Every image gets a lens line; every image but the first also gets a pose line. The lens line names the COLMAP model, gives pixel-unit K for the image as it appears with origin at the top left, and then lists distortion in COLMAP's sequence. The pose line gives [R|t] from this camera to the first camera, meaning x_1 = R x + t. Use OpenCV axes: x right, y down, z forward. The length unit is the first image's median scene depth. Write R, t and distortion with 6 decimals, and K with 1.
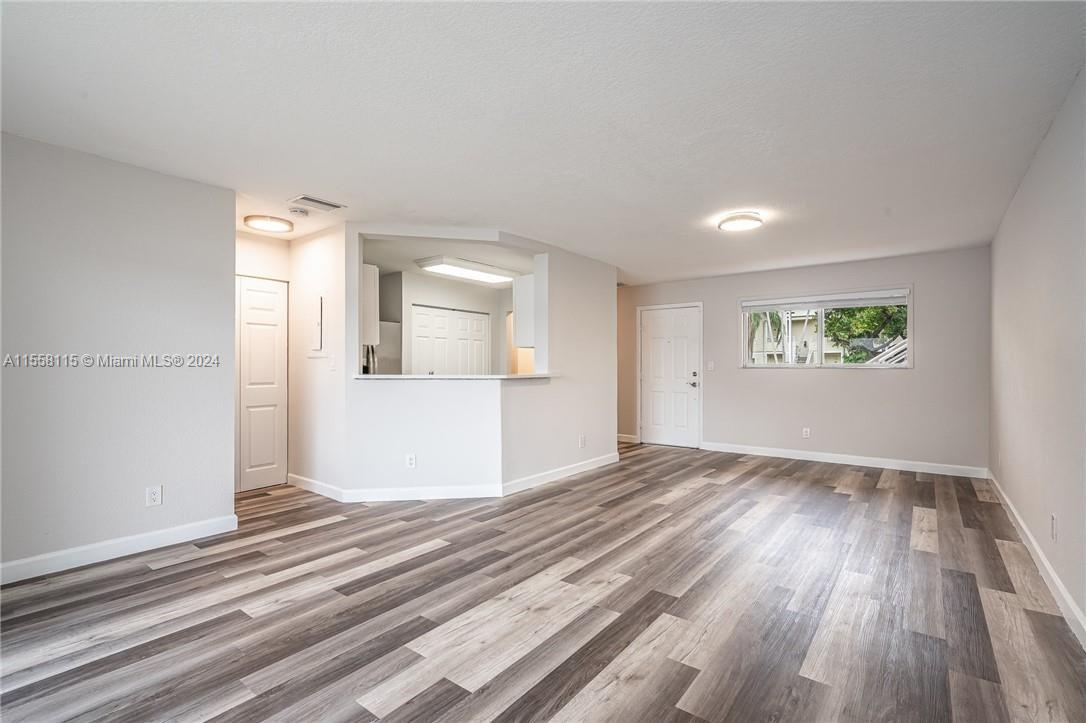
lens RADIAL K [[497.6, 0, 539.5], [0, 497.6, 367.1], [0, 0, 1]] dist [0.000950, 0.000656]
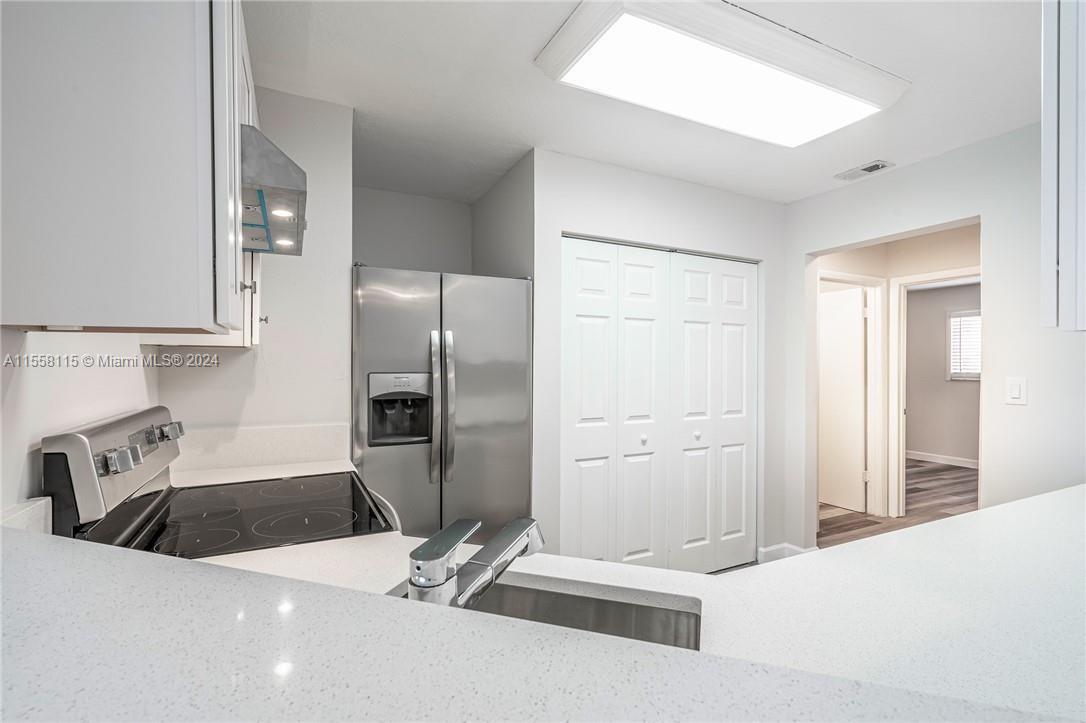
lens RADIAL K [[497.6, 0, 539.5], [0, 497.6, 367.1], [0, 0, 1]] dist [0.000950, 0.000656]
pose [[0.893466, -0.000008, -0.449130, -0.085550], [0.002636, 0.999983, 0.005227, -0.019768], [0.449122, -0.005854, 0.893451, 0.579603]]
